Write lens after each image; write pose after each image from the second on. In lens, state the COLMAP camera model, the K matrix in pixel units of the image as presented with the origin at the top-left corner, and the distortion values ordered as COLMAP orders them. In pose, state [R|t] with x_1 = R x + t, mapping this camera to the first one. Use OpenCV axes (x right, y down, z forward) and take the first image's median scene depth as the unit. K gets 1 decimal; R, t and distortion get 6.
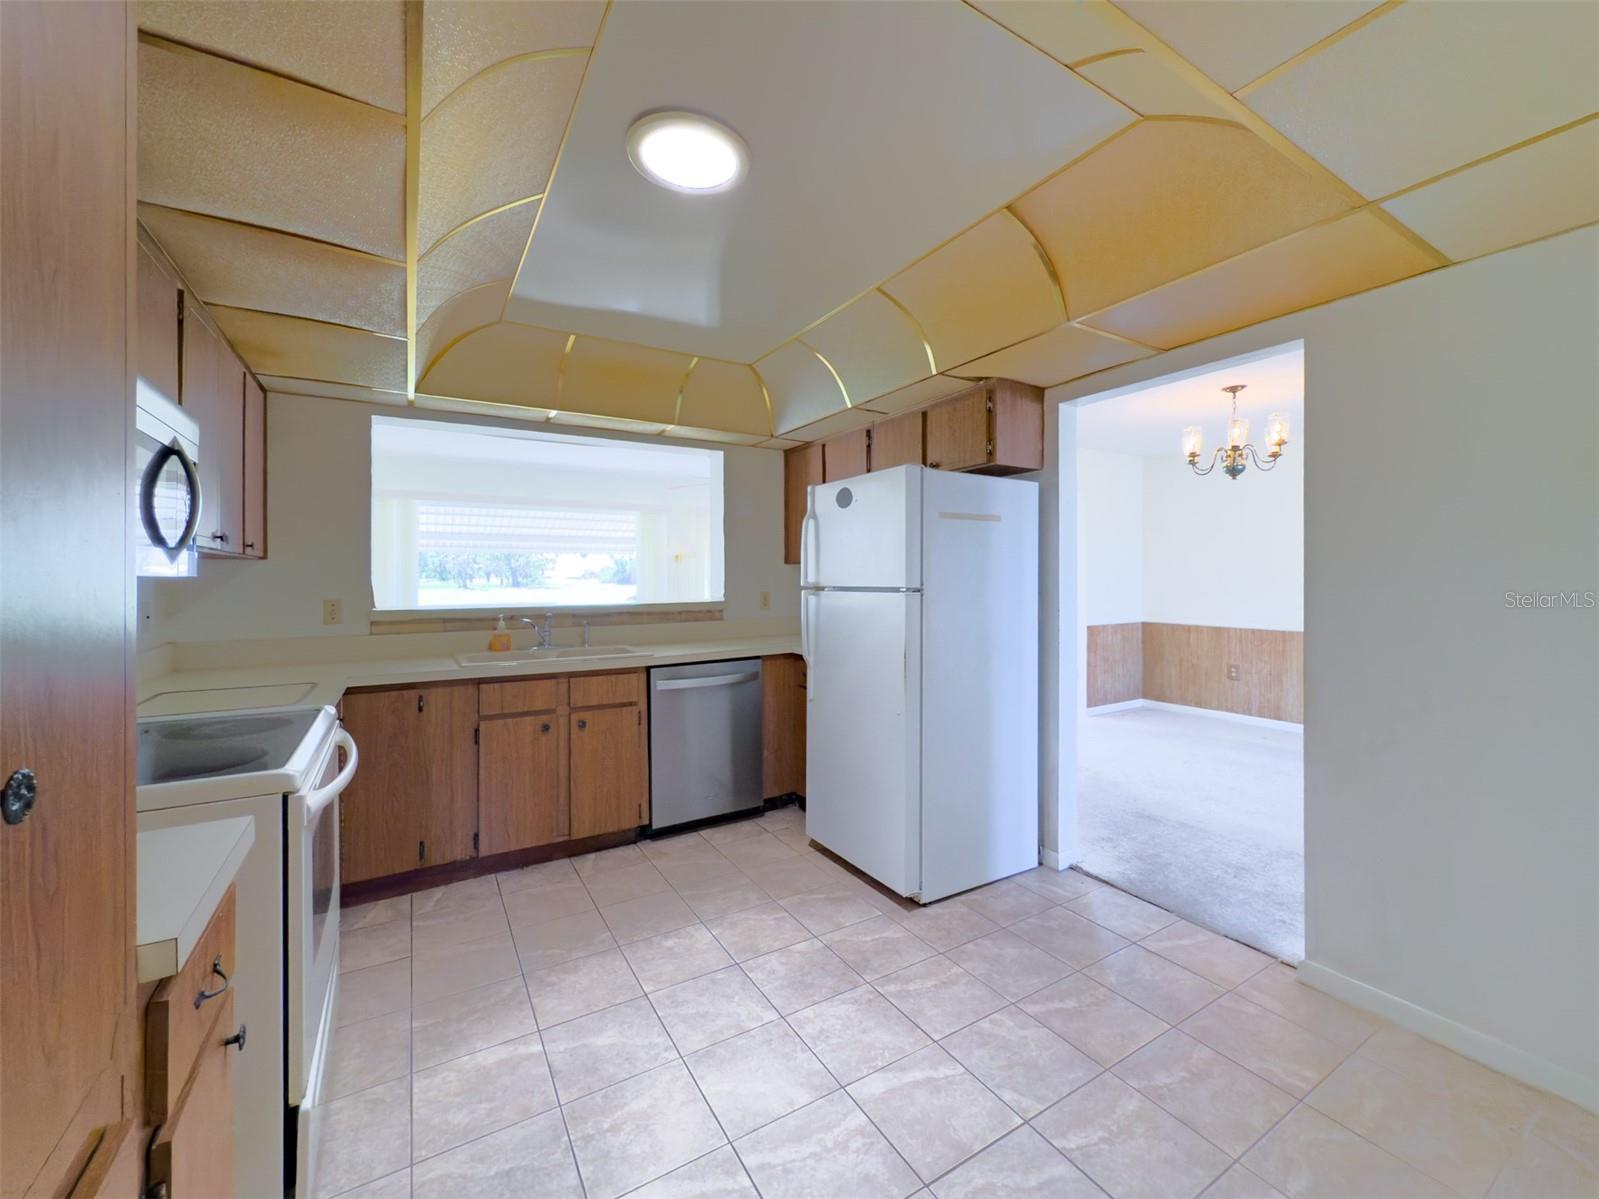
lens RADIAL K [[661.8, 0, 813.2], [0, 661.8, 573.3], [0, 0, 1]] dist [0.000245, -0.000132]
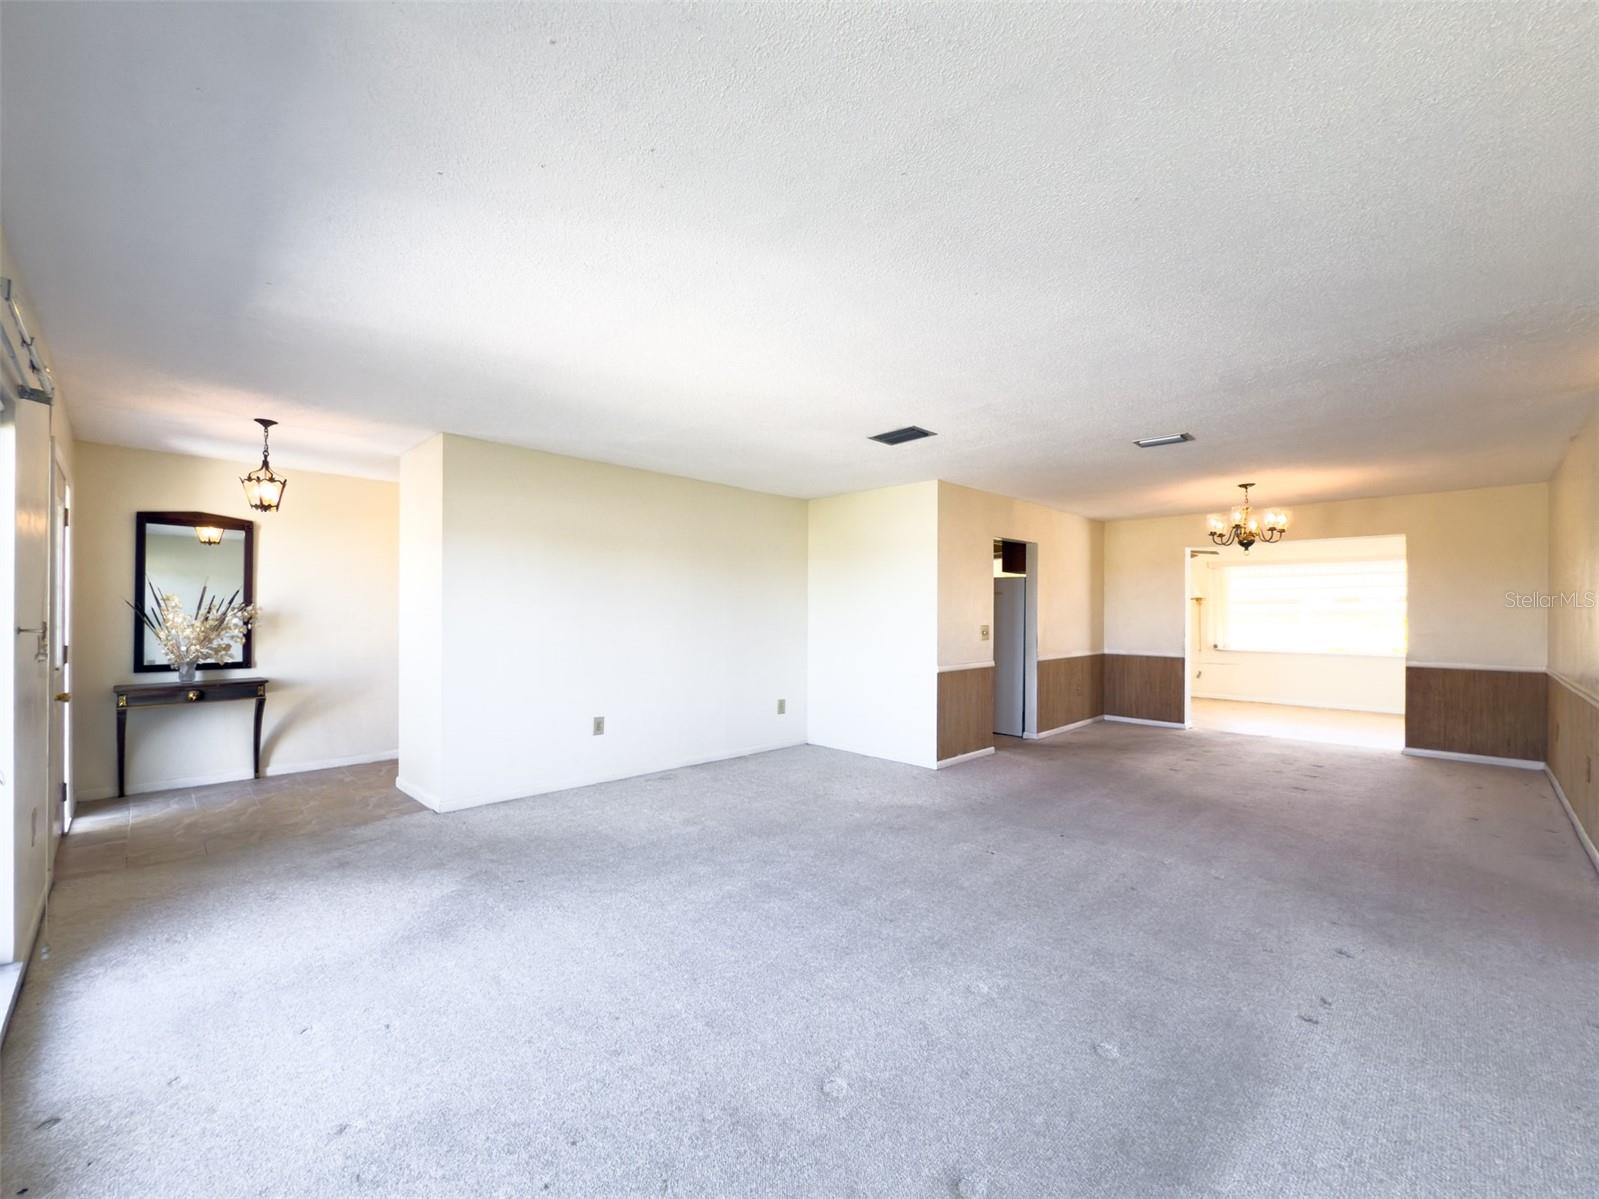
lens RADIAL K [[659.7, 0, 795.9], [0, 659.7, 612.6], [0, 0, 1]] dist [0.011926, -0.000435]
pose [[0.224002, 0.006166, -0.974569, 2.629665], [-0.002777, 0.999980, 0.005689, -0.020114], [0.974585, 0.001432, 0.224014, -0.359096]]
